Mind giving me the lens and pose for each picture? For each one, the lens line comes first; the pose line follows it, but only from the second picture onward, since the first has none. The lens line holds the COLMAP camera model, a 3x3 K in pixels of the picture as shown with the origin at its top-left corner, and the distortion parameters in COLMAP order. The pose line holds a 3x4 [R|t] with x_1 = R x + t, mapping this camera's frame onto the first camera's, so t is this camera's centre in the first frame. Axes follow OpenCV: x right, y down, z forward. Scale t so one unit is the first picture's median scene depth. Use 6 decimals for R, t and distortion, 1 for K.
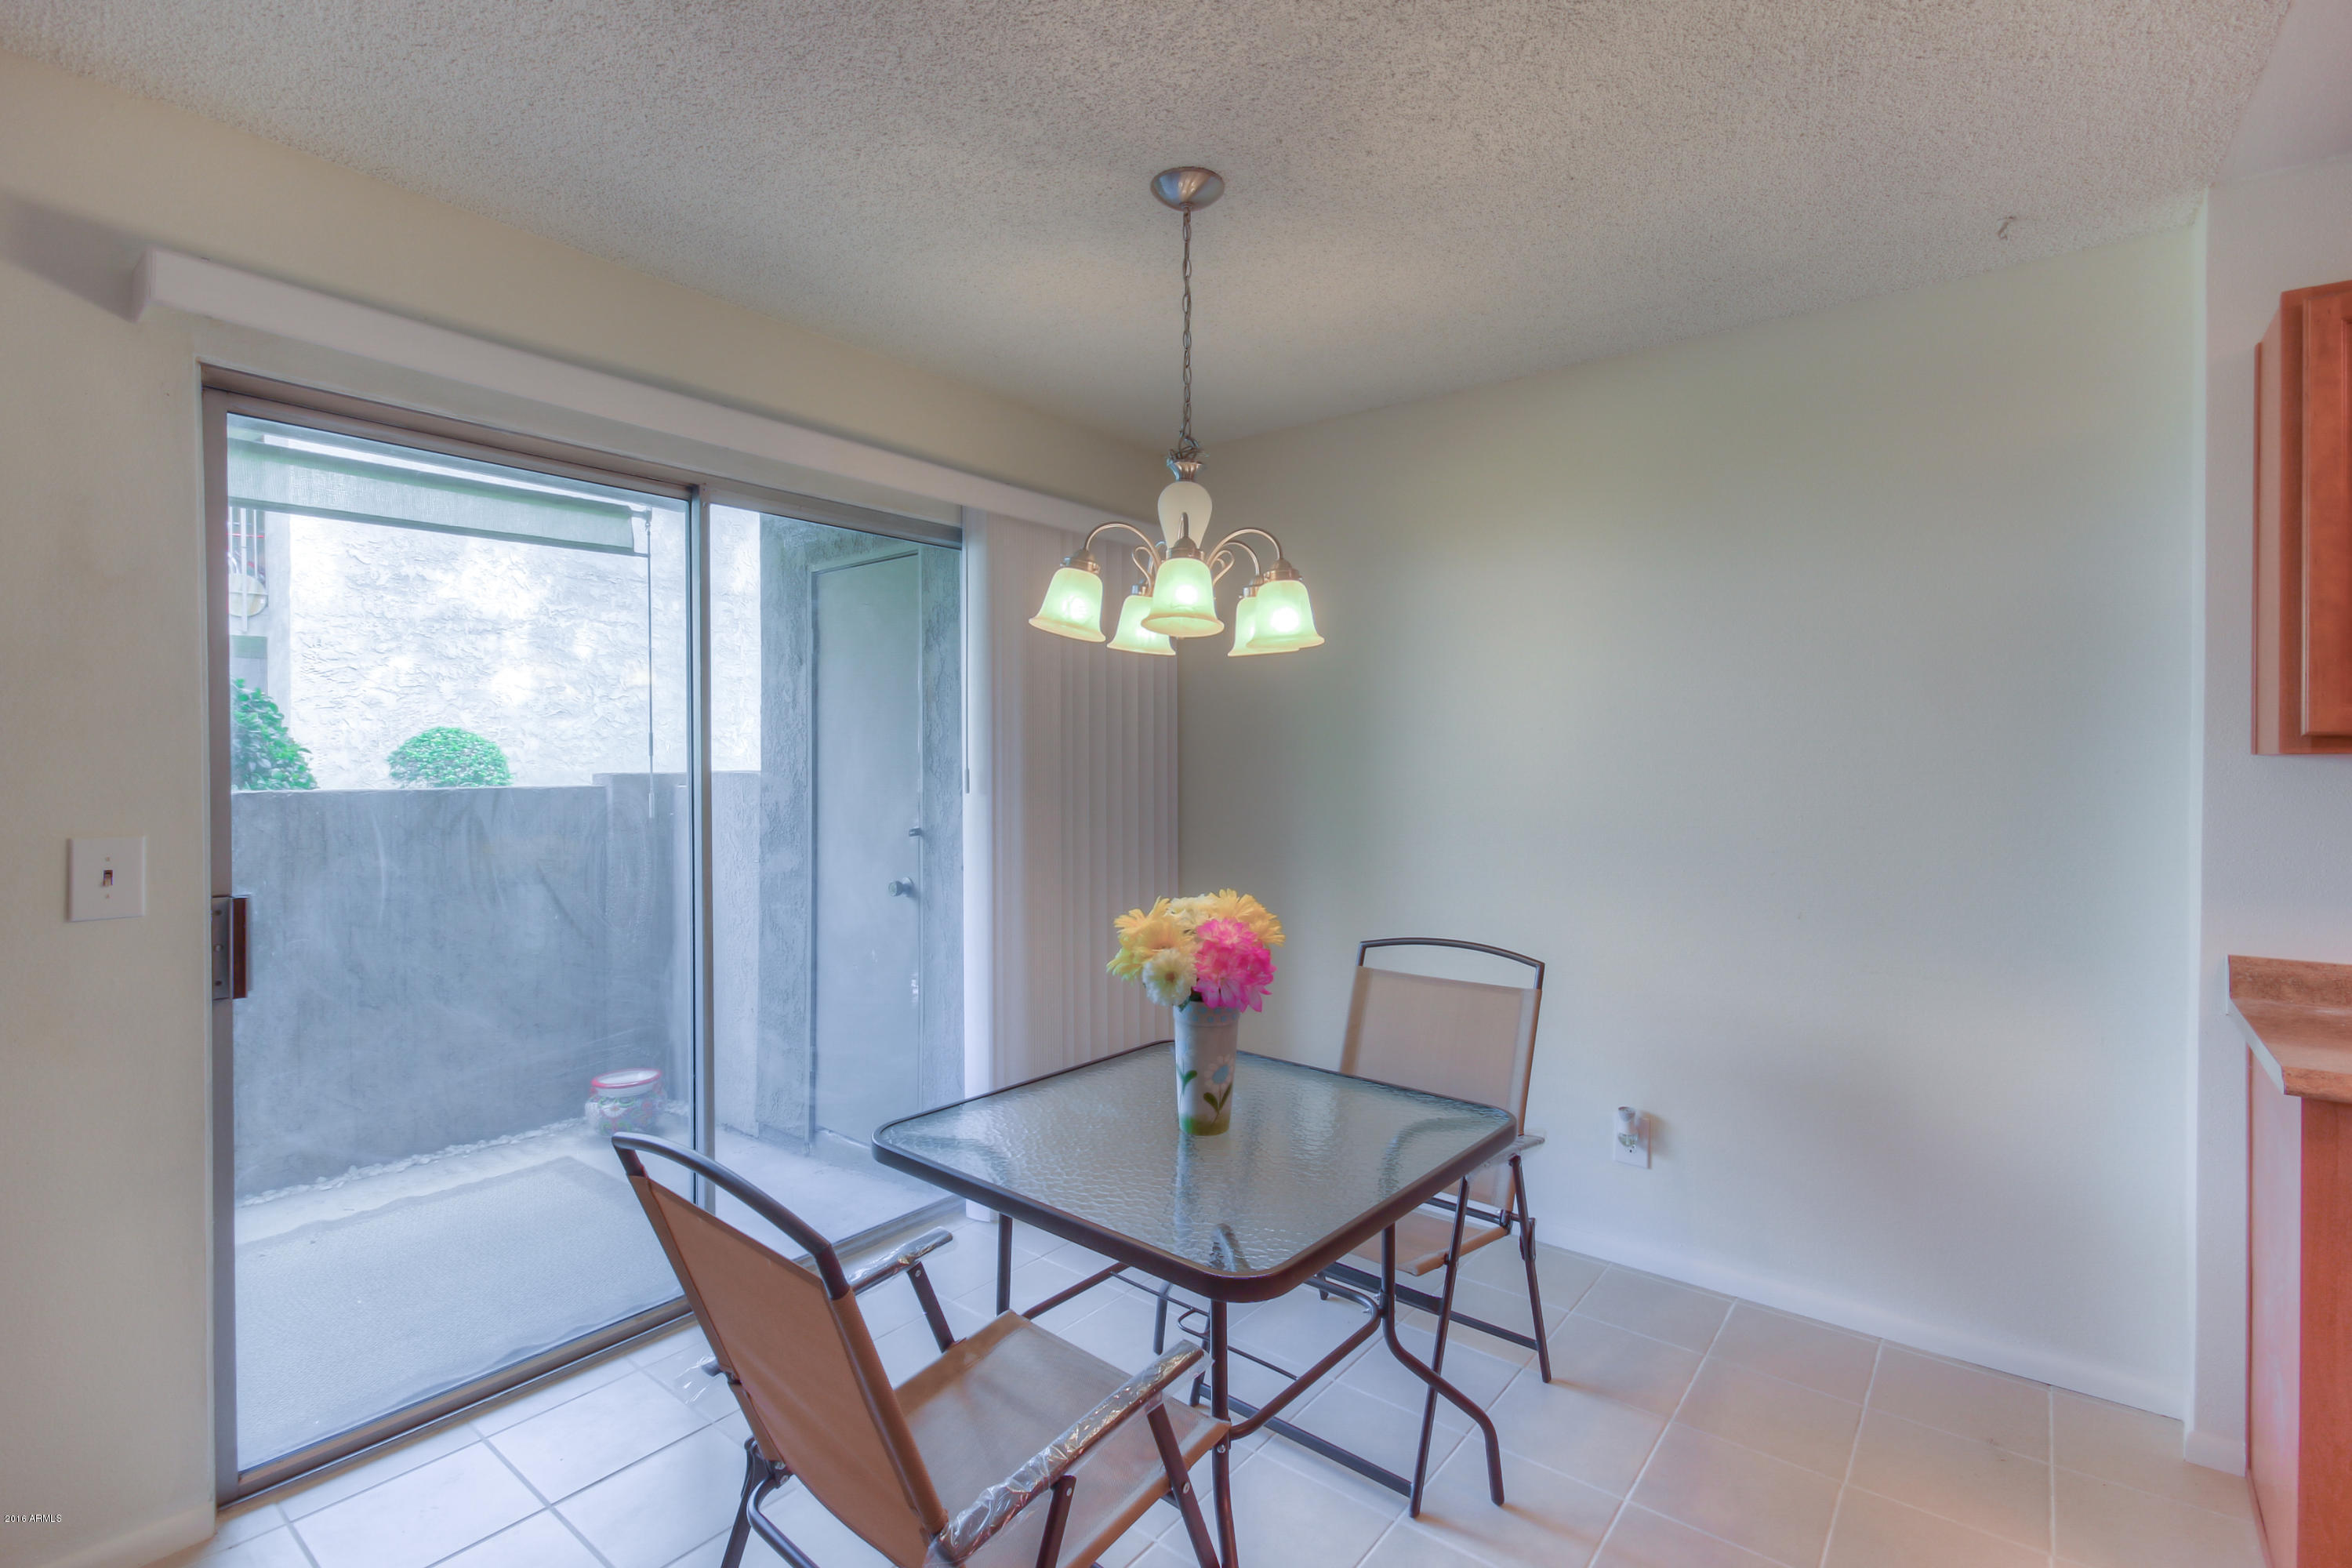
lens RADIAL K [[1088.5, 0, 1208.6], [0, 1088.5, 779.6], [0, 0, 1]] dist [0.003254, 0.003147]
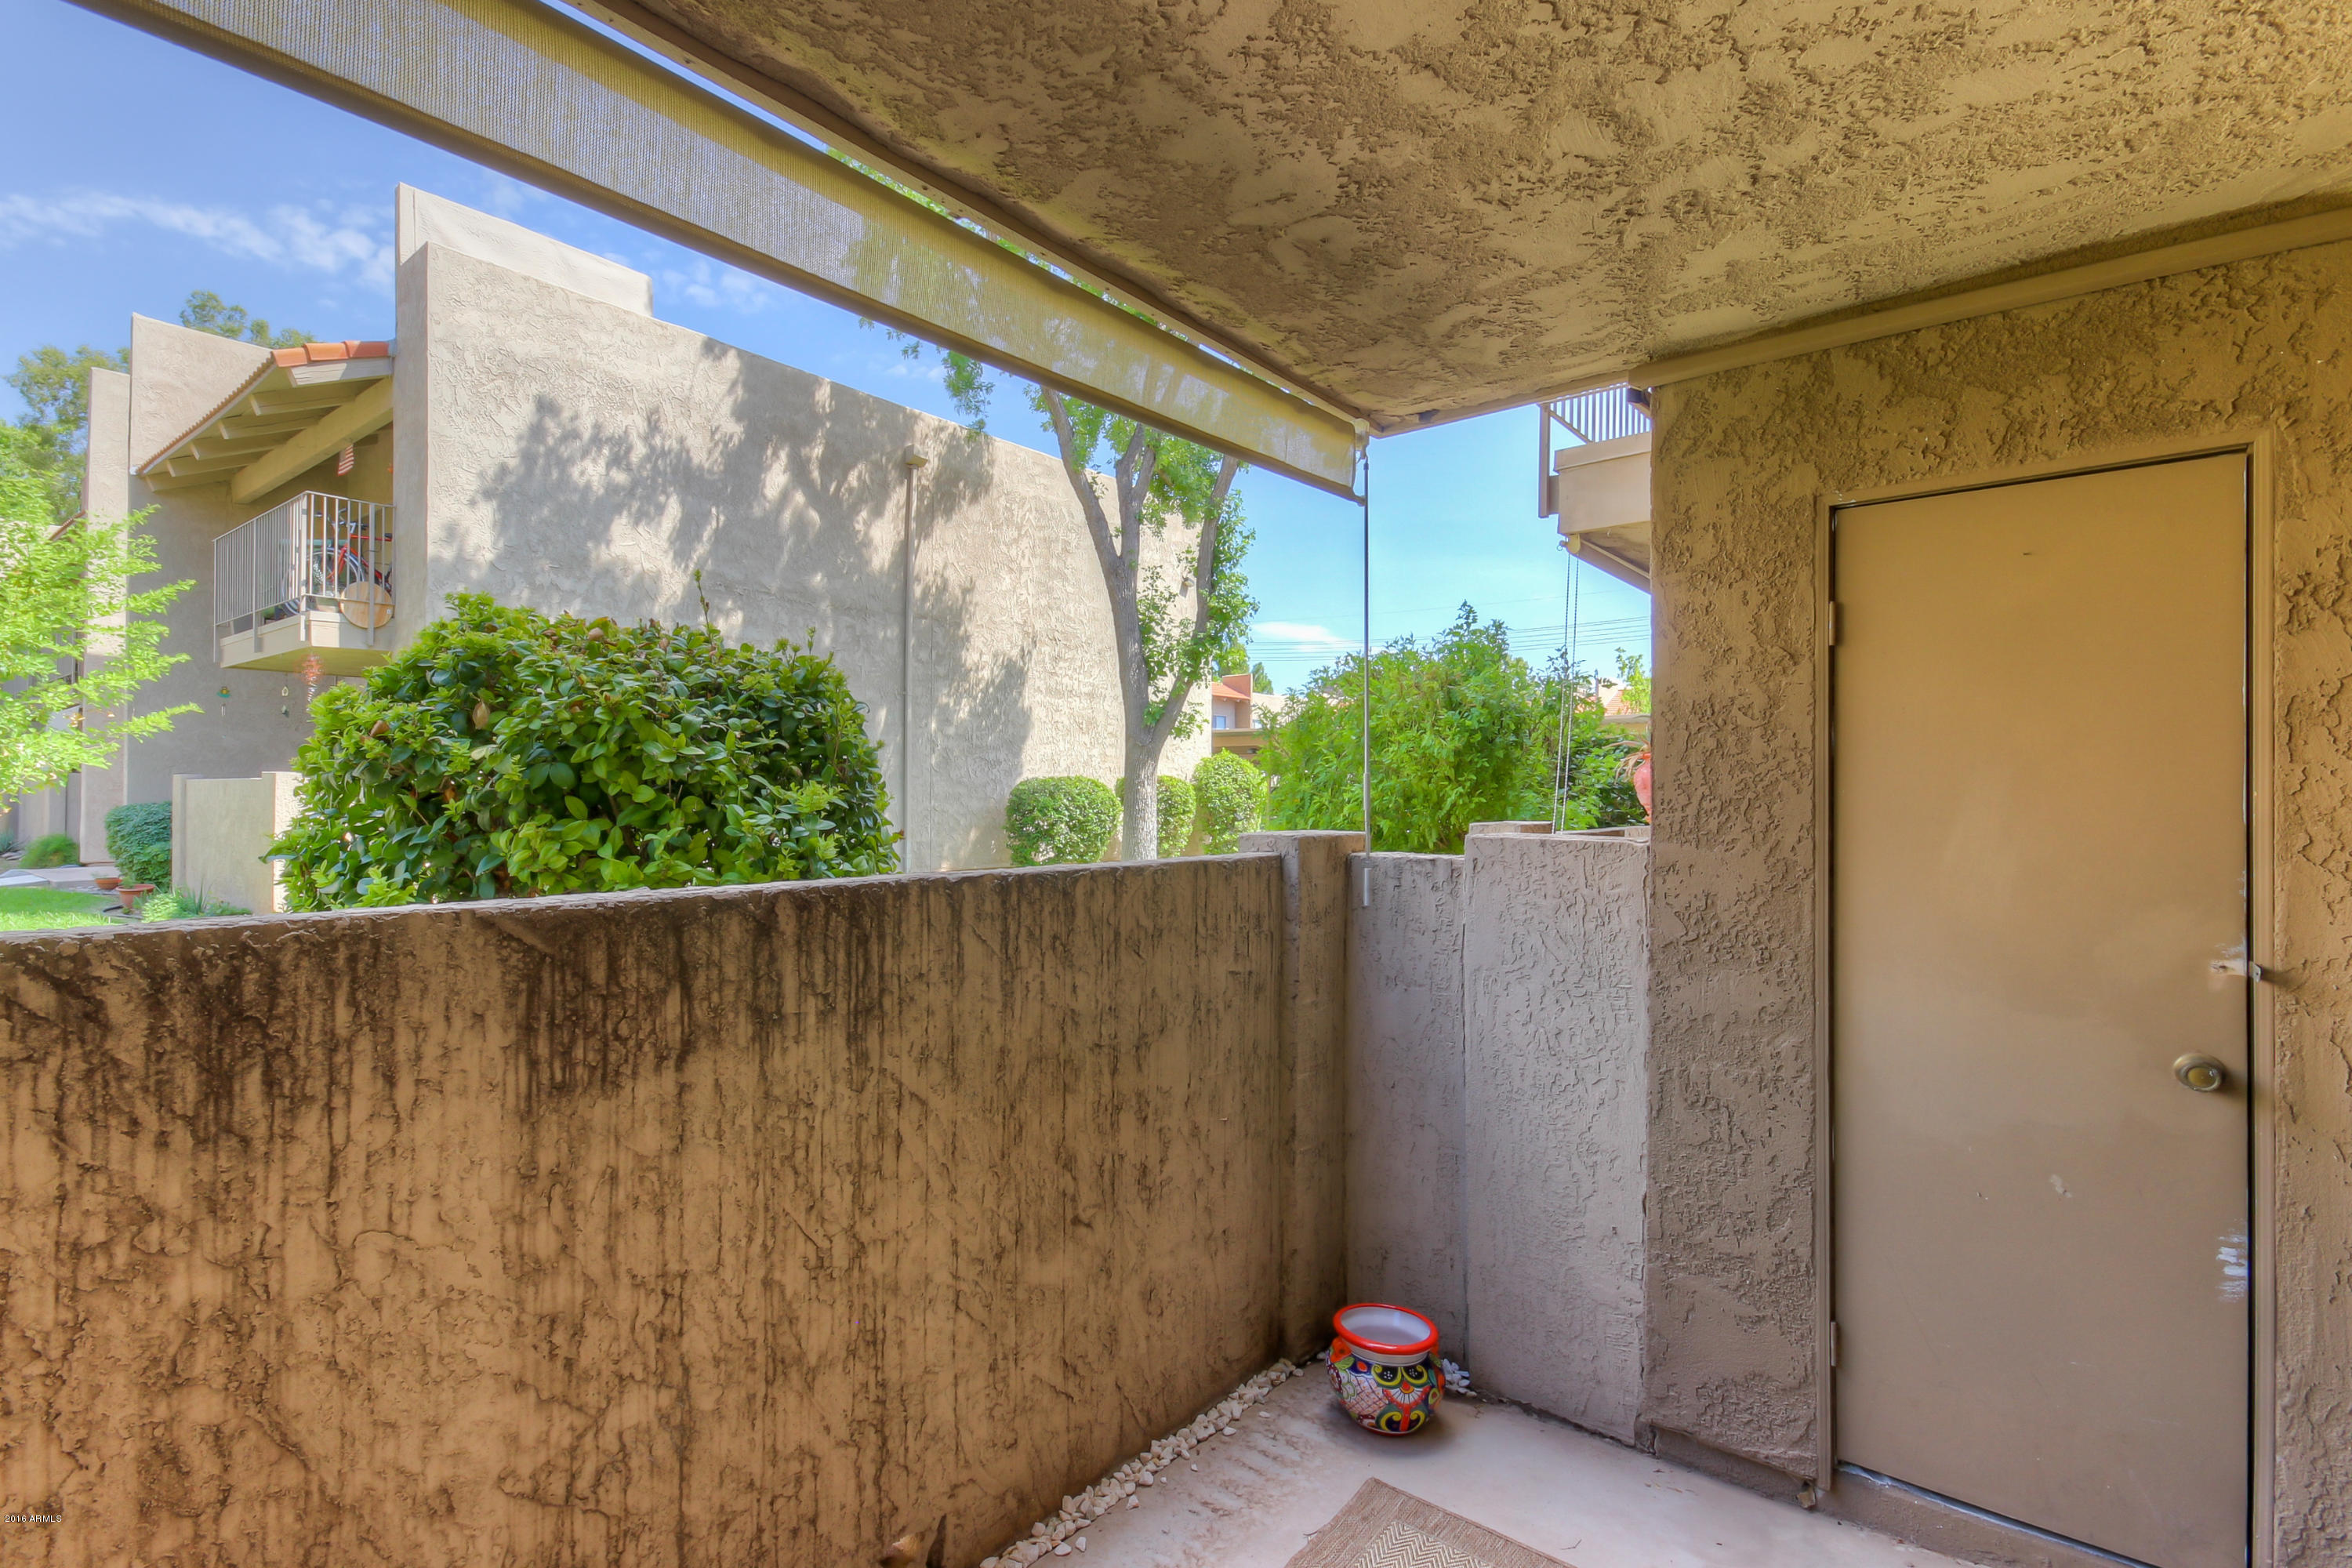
lens RADIAL K [[1088.5, 0, 1157.0], [0, 1088.5, 785.8], [0, 0, 1]] dist [0.003254, 0.003147]
pose [[0.999251, 0.011680, -0.036882, -1.287801], [-0.012386, 0.999743, -0.018962, -0.044315], [0.036651, 0.019405, 0.999140, 0.730224]]
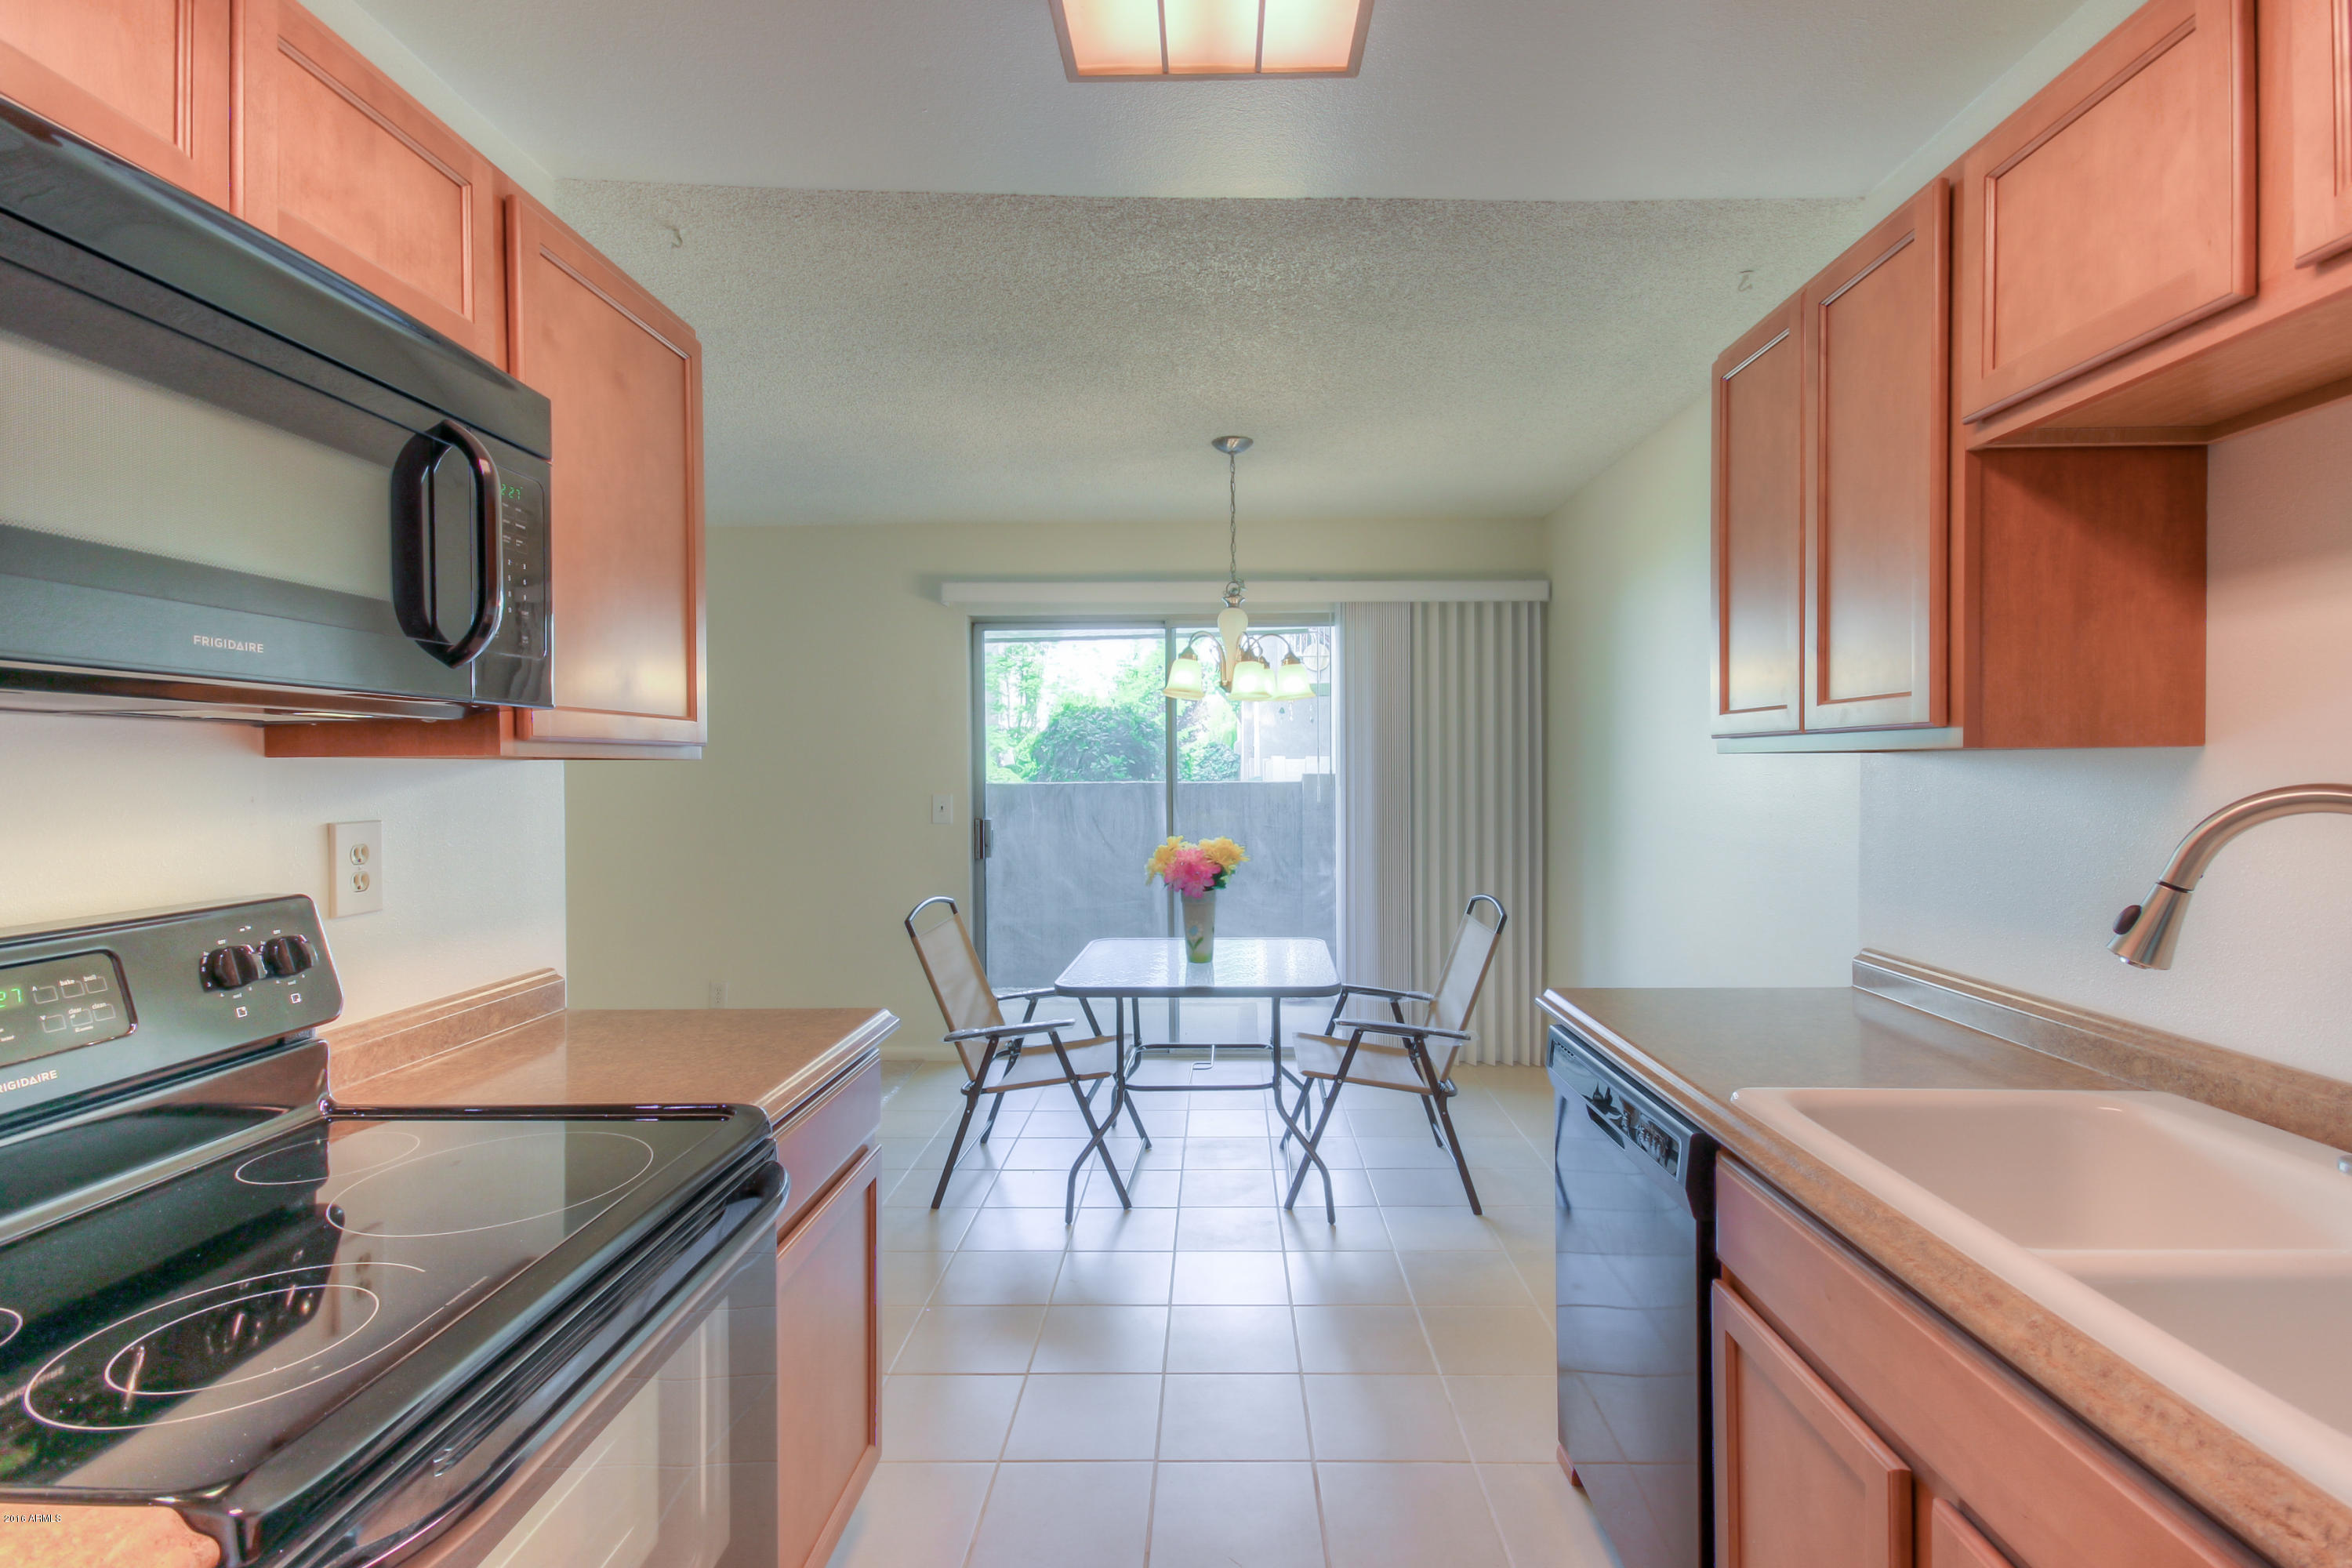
lens RADIAL K [[1088.5, 0, 1188.7], [0, 1088.5, 775.8], [0, 0, 1]] dist [0.003254, 0.003147]
pose [[0.607624, 0.002247, -0.794222, 1.326579], [-0.005958, 0.999981, -0.001729, 0.003644], [0.794202, 0.005783, 0.607626, -0.148737]]
